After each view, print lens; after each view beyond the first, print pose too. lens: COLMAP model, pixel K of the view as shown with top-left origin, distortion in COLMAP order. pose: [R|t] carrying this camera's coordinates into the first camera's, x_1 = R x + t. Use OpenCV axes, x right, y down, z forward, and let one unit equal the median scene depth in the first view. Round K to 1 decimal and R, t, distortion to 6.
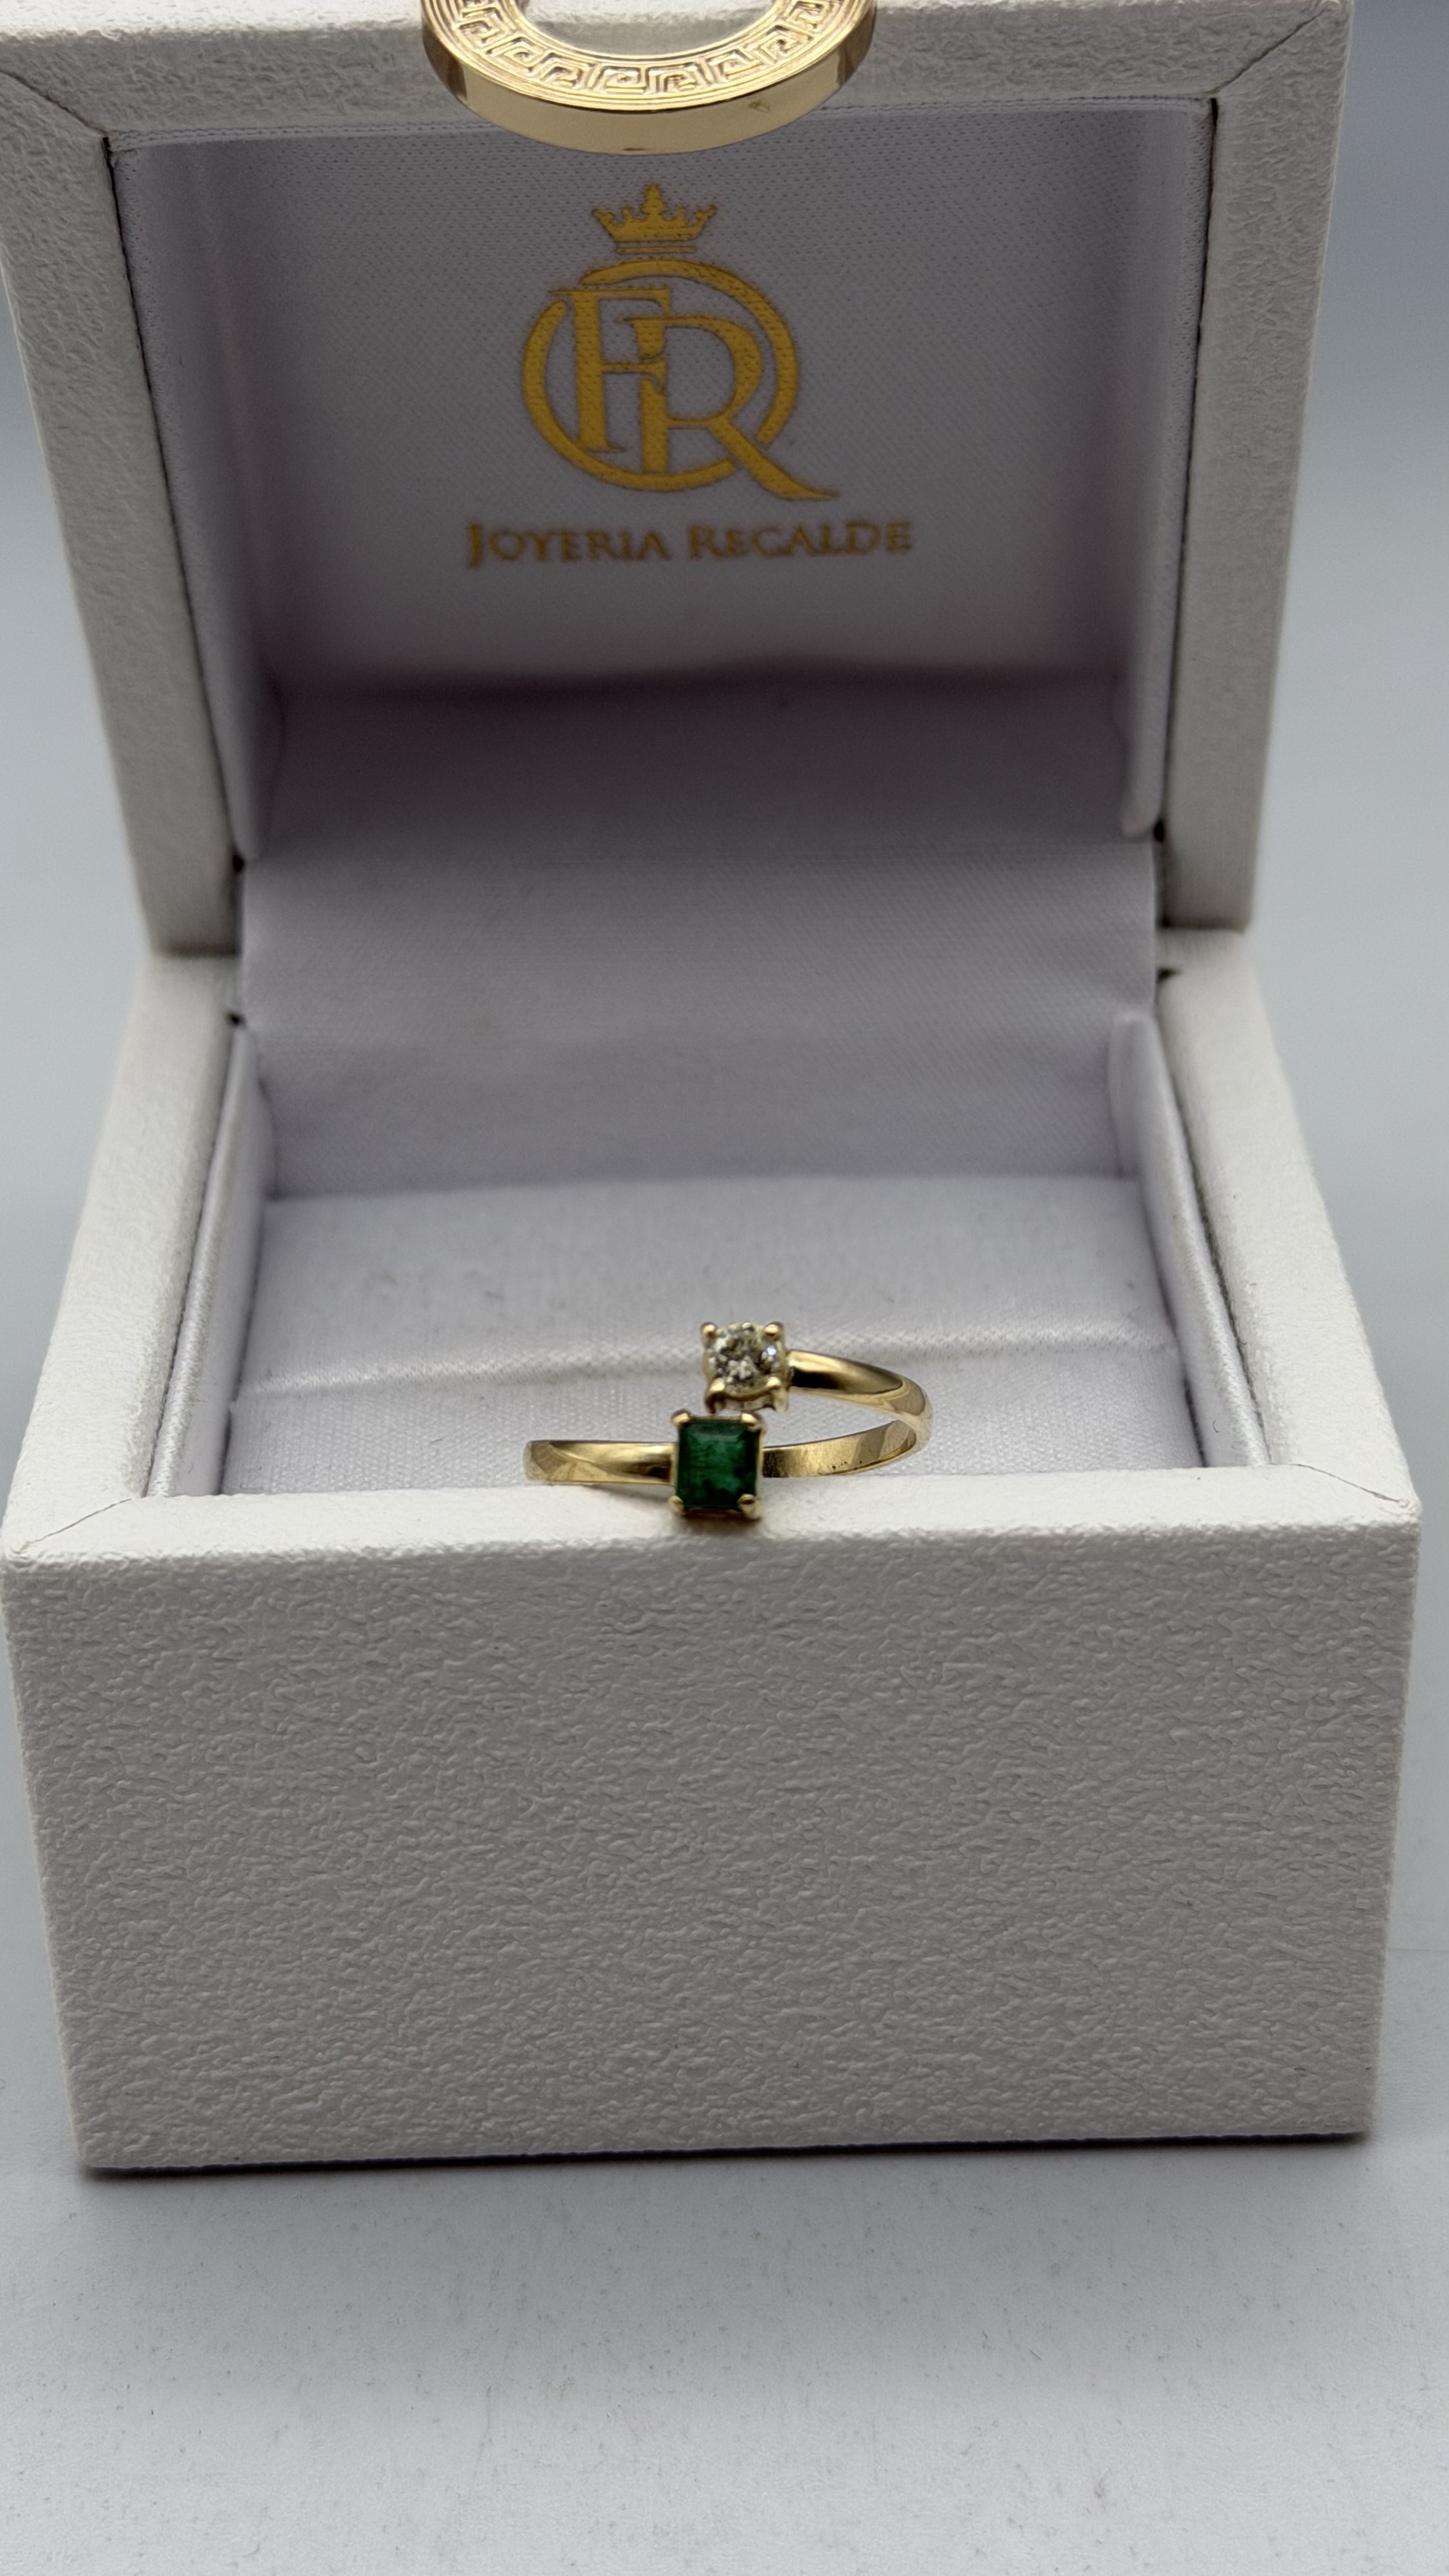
lens RADIAL K [[3649.9, 0, 724.5], [0, 3649.9, 1288.0], [0, 0, 1]] dist [0.169263, -0.459873]
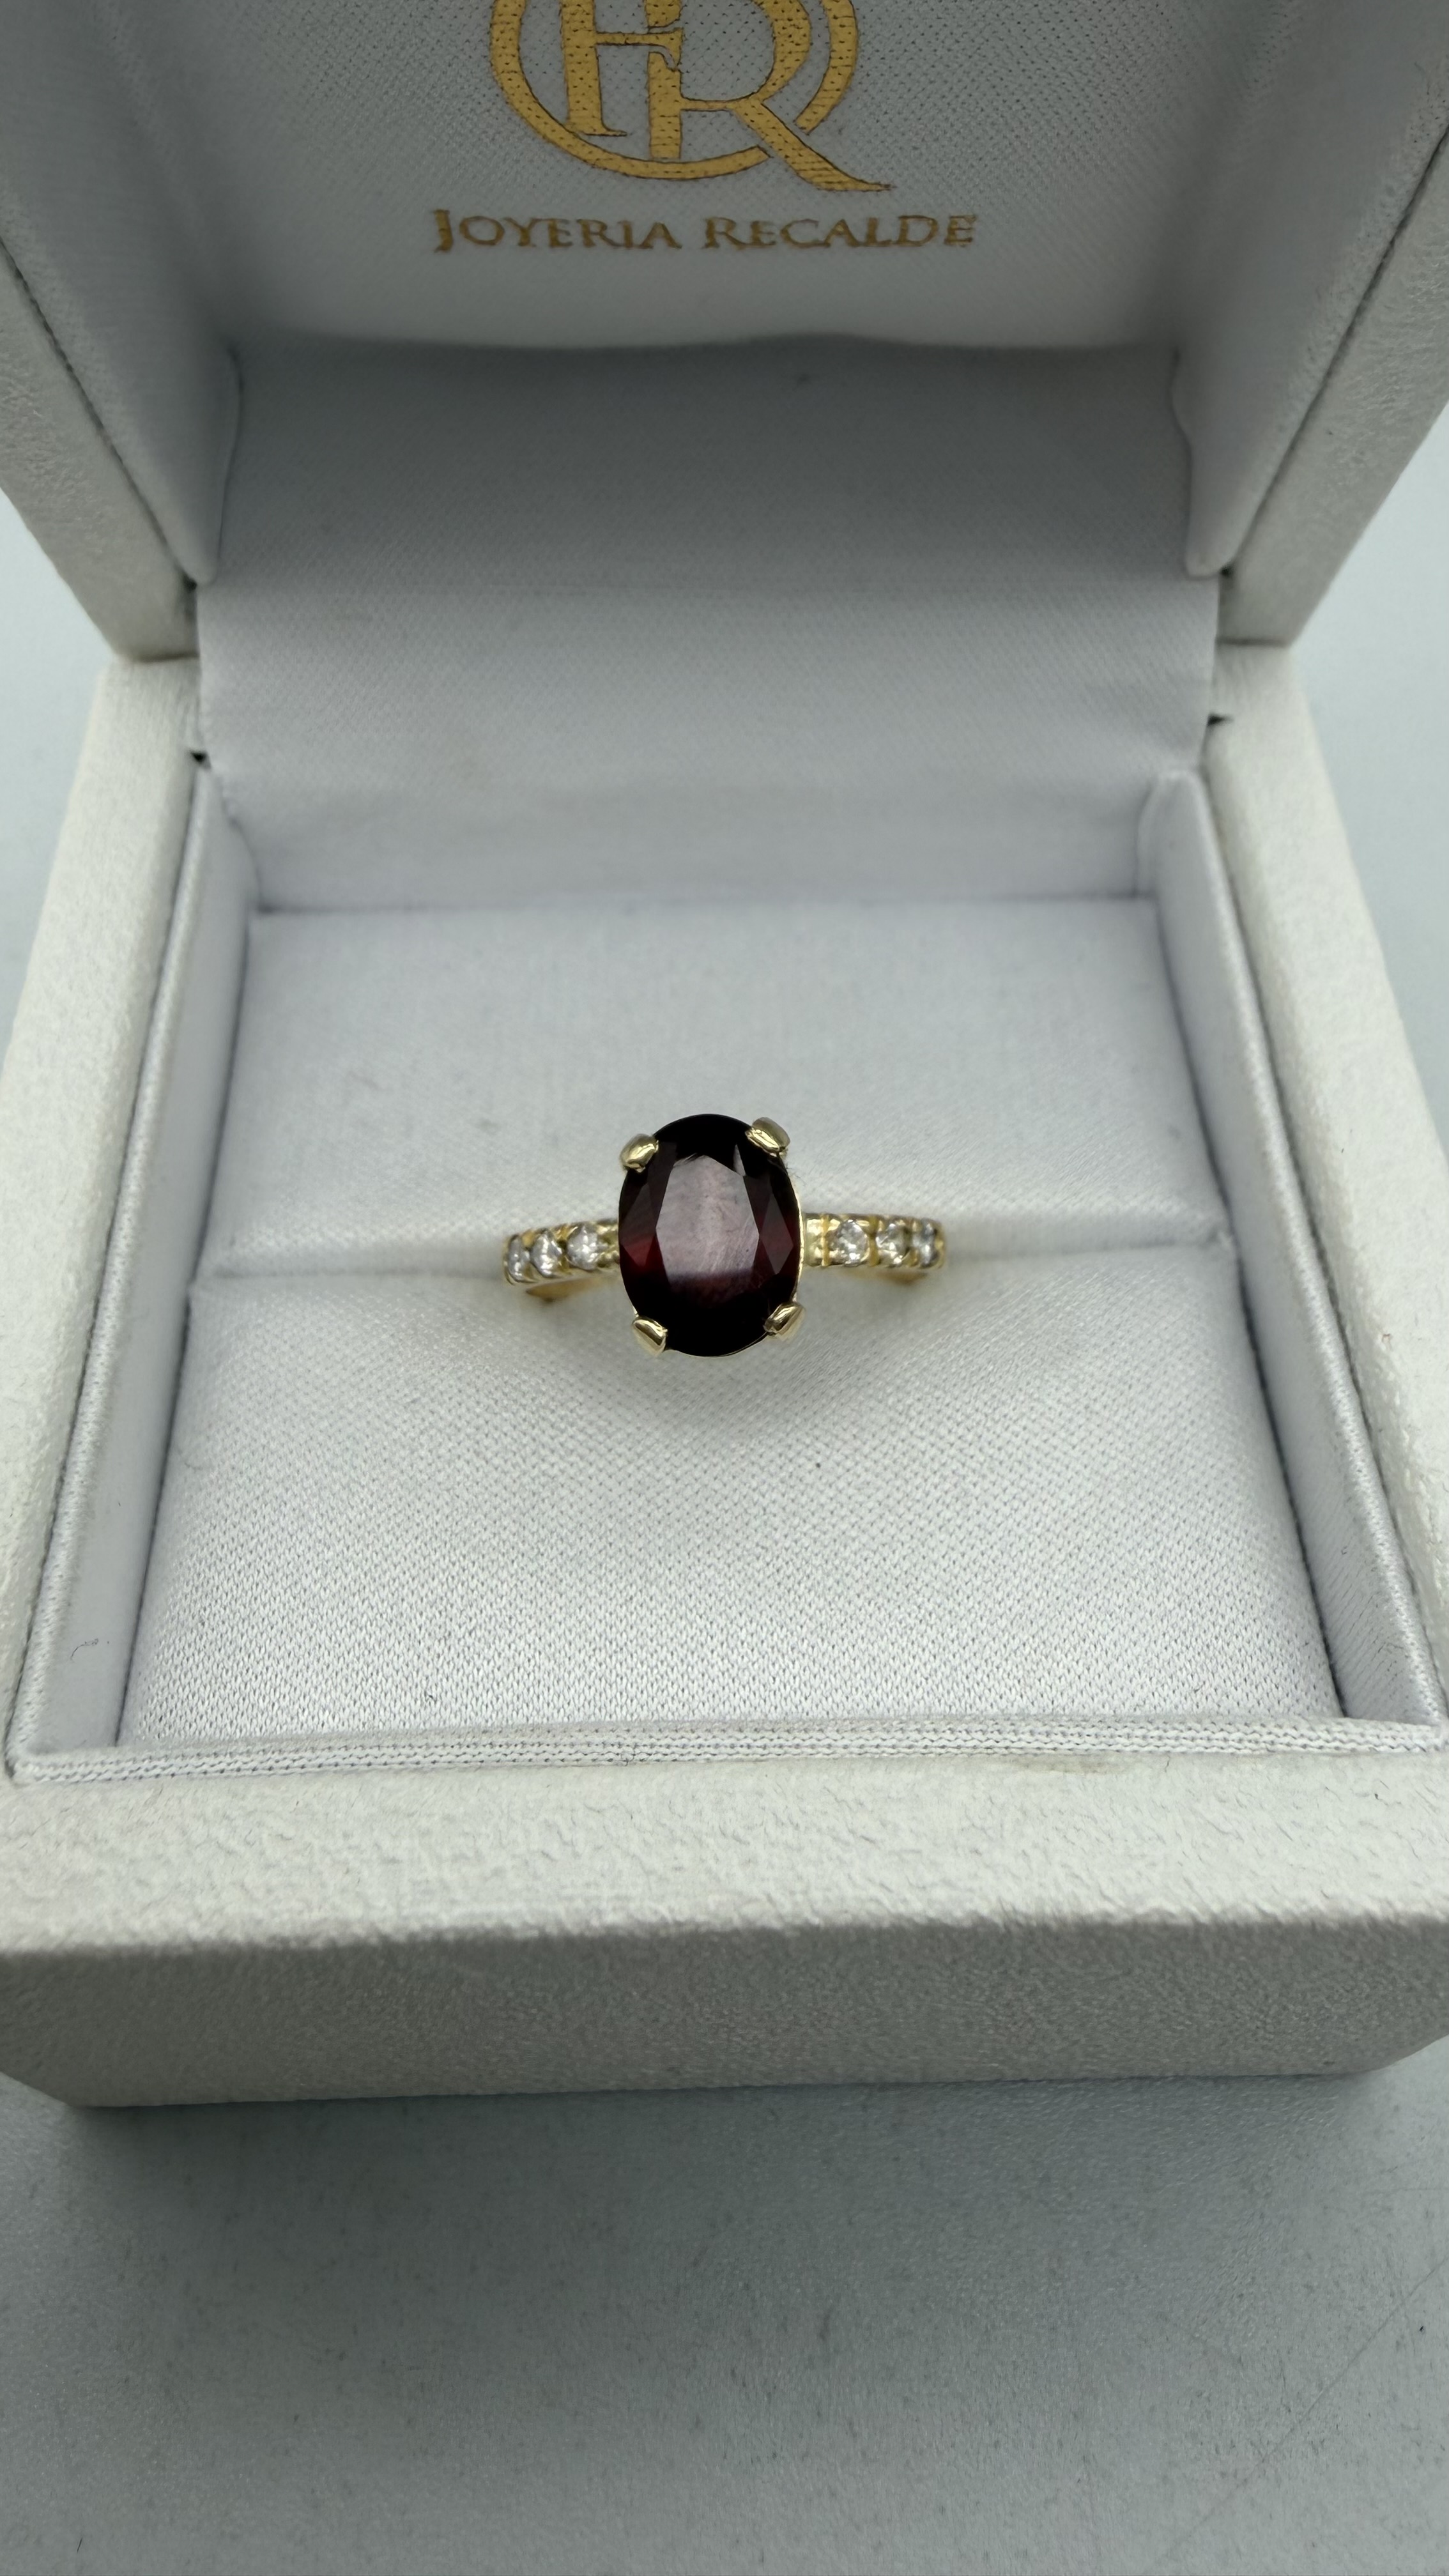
lens RADIAL K [[1891.7, 0, 708.6], [0, 1891.7, 889.3], [0, 0, 1]] dist [0.002910, 0.042404]
pose [[0.999757, 0.010013, 0.019649, -0.017975], [-0.015982, 0.942901, 0.332690, -0.239083], [-0.015196, -0.332923, 0.942832, 0.643842]]
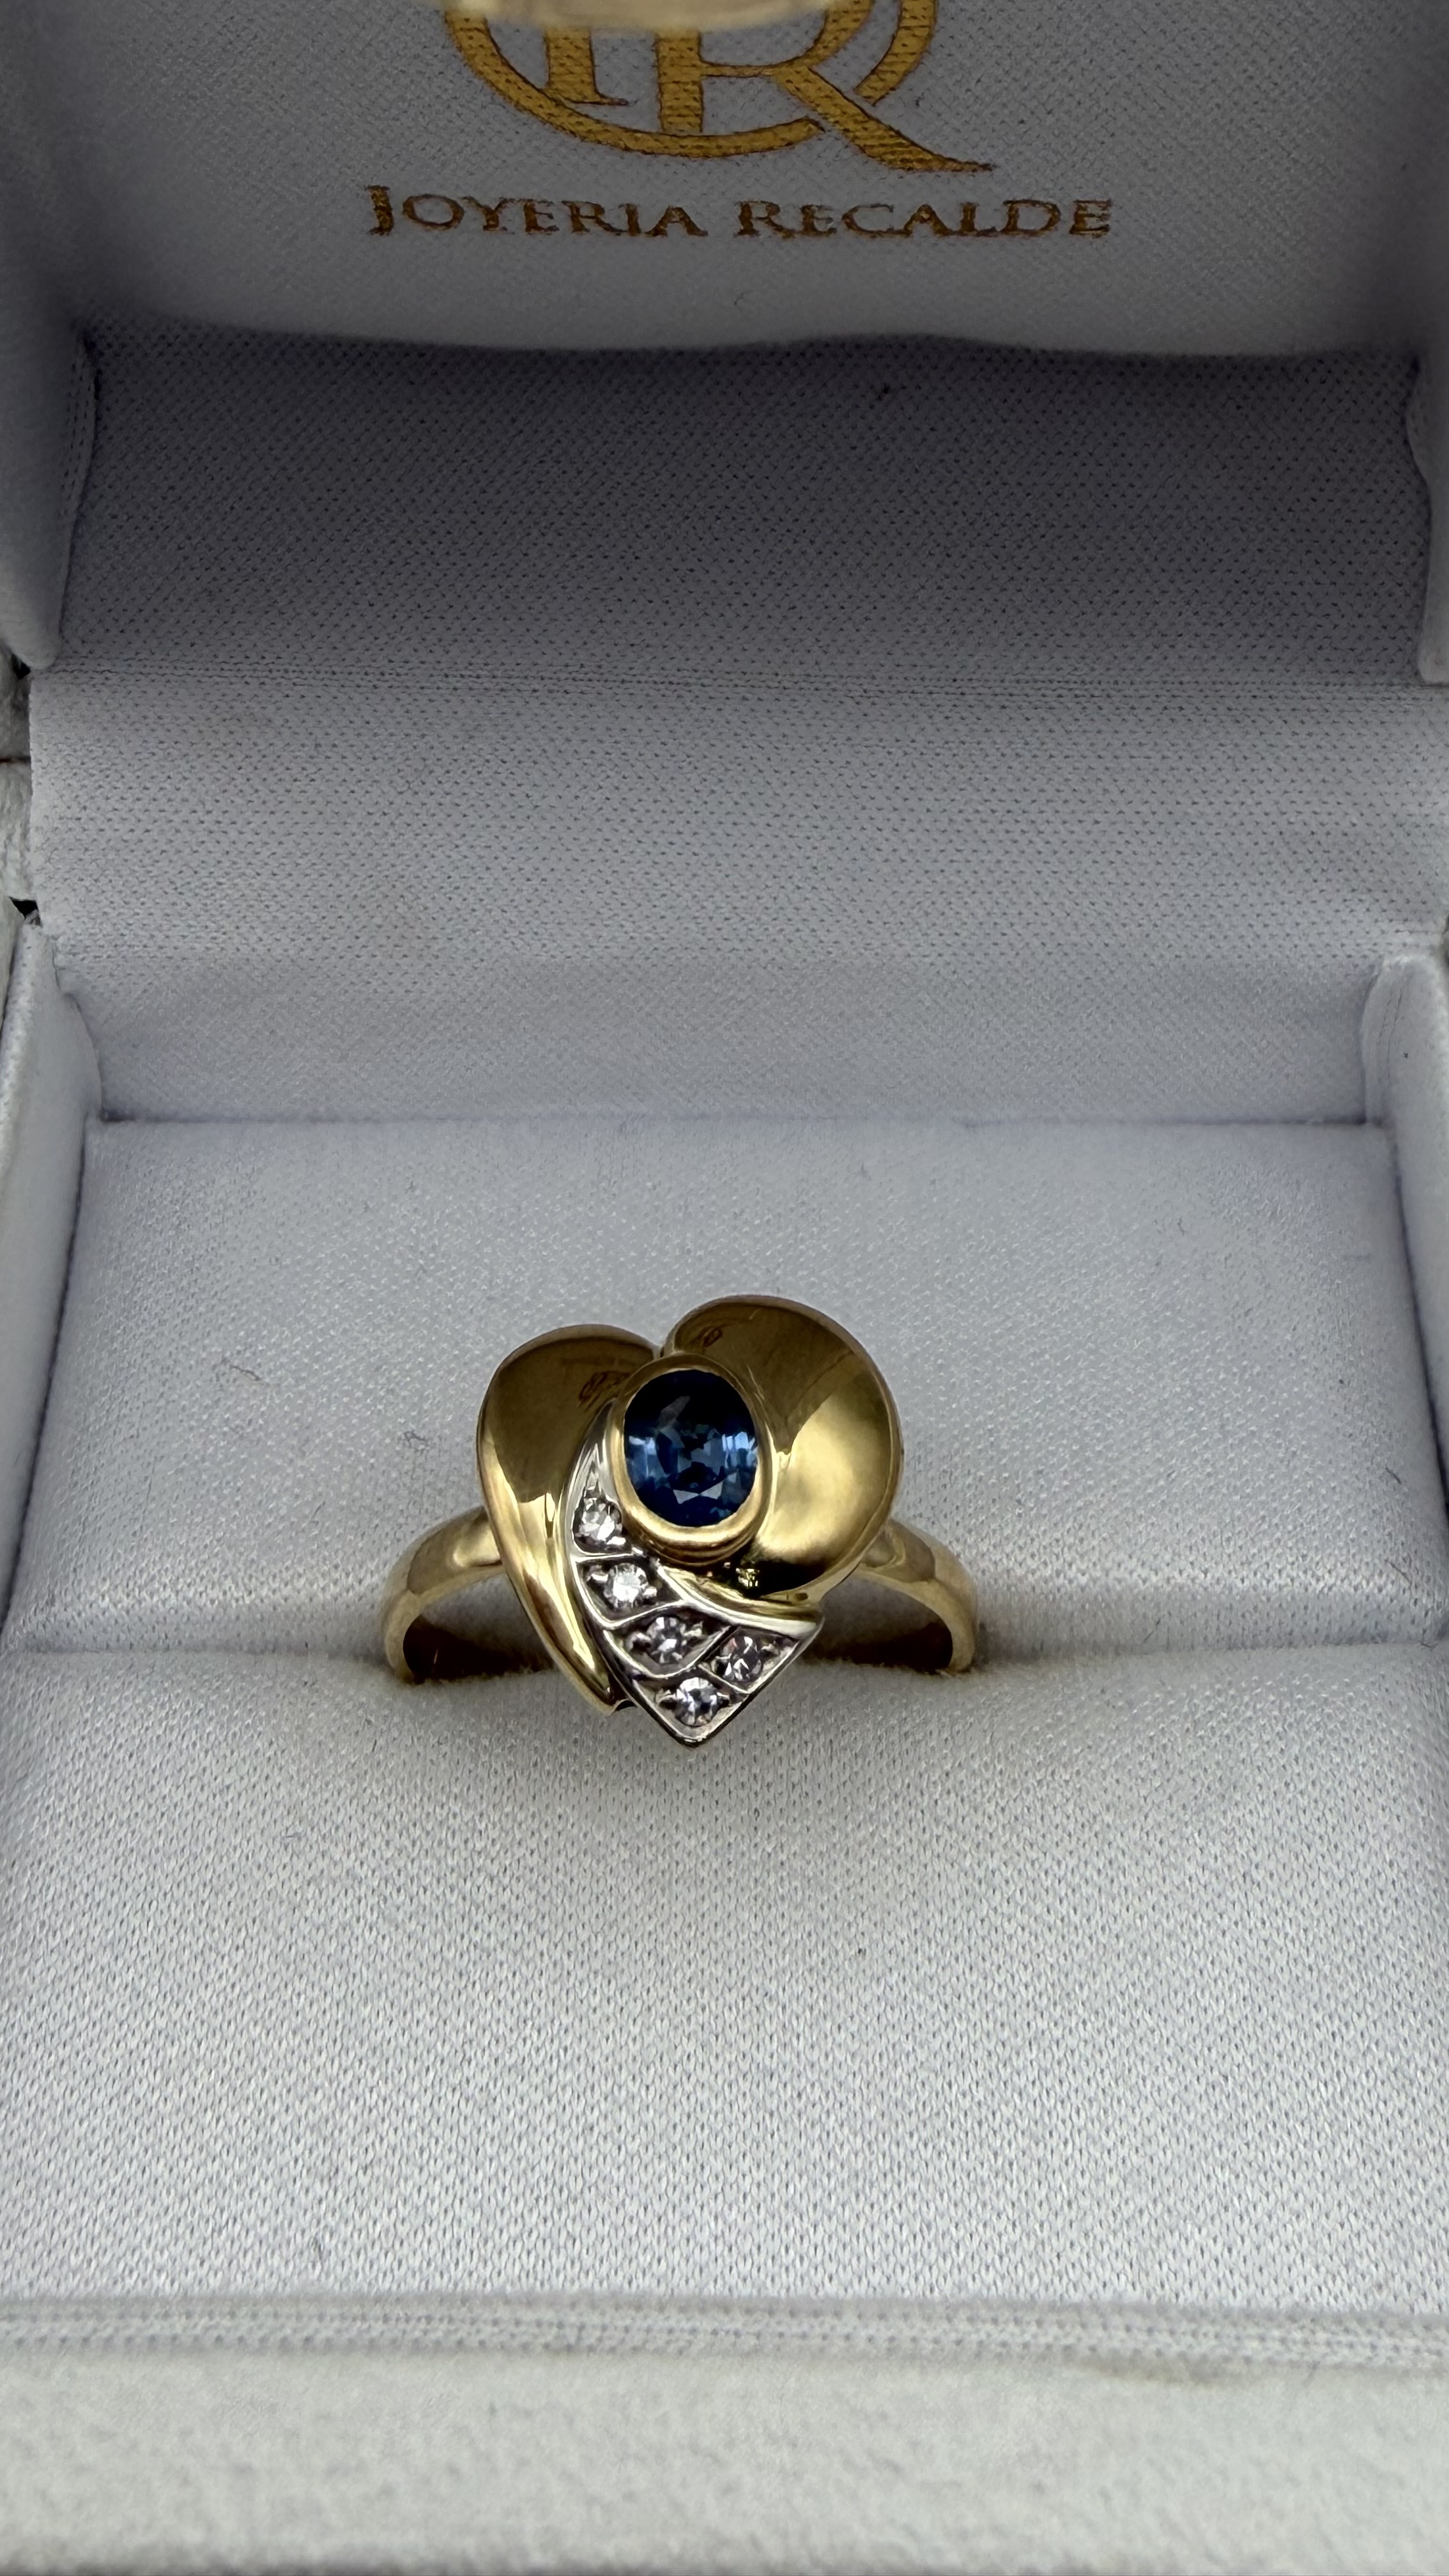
lens RADIAL K [[3070.9, 0, 708.2], [0, 3070.9, 845.5], [0, 0, 1]] dist [0.018311, 0.015676]
pose [[0.999412, 0.028525, -0.019047, -0.002287], [-0.021918, 0.958260, 0.285056, -0.287724], [0.026383, -0.284471, 0.958322, 0.574124]]
